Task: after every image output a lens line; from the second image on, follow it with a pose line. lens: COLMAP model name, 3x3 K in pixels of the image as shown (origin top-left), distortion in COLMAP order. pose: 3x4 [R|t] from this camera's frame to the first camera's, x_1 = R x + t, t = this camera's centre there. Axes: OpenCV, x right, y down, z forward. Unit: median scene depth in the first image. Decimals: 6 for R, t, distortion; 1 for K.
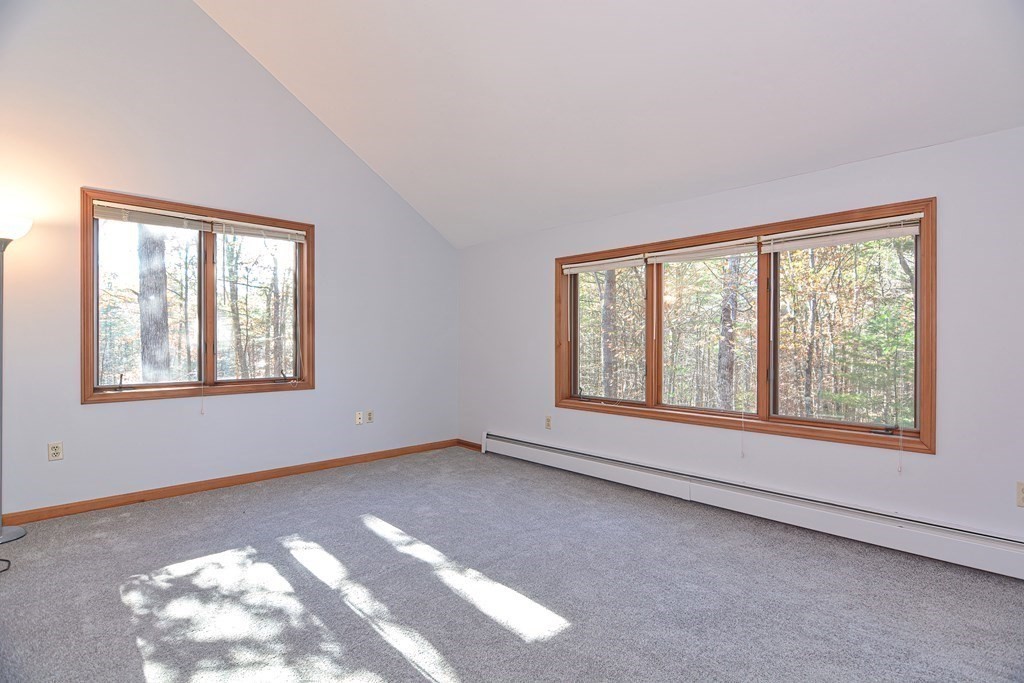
lens RADIAL K [[498.4, 0, 516.4], [0, 498.4, 336.5], [0, 0, 1]] dist [-0.000797, -0.007035]
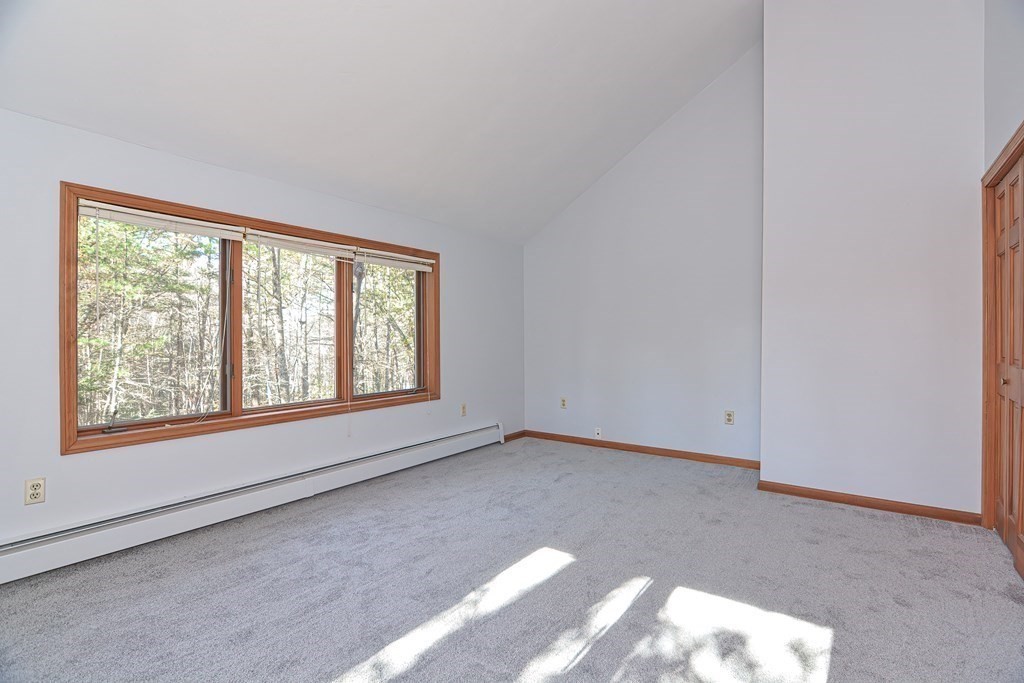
lens RADIAL K [[498.4, 0, 513.5], [0, 498.4, 336.1], [0, 0, 1]] dist [-0.000797, -0.007035]
pose [[-0.194123, 0.009105, 0.980935, -0.679867], [0.001183, 0.999958, -0.009047, 0.021649], [-0.980976, -0.000596, -0.194126, 0.780879]]
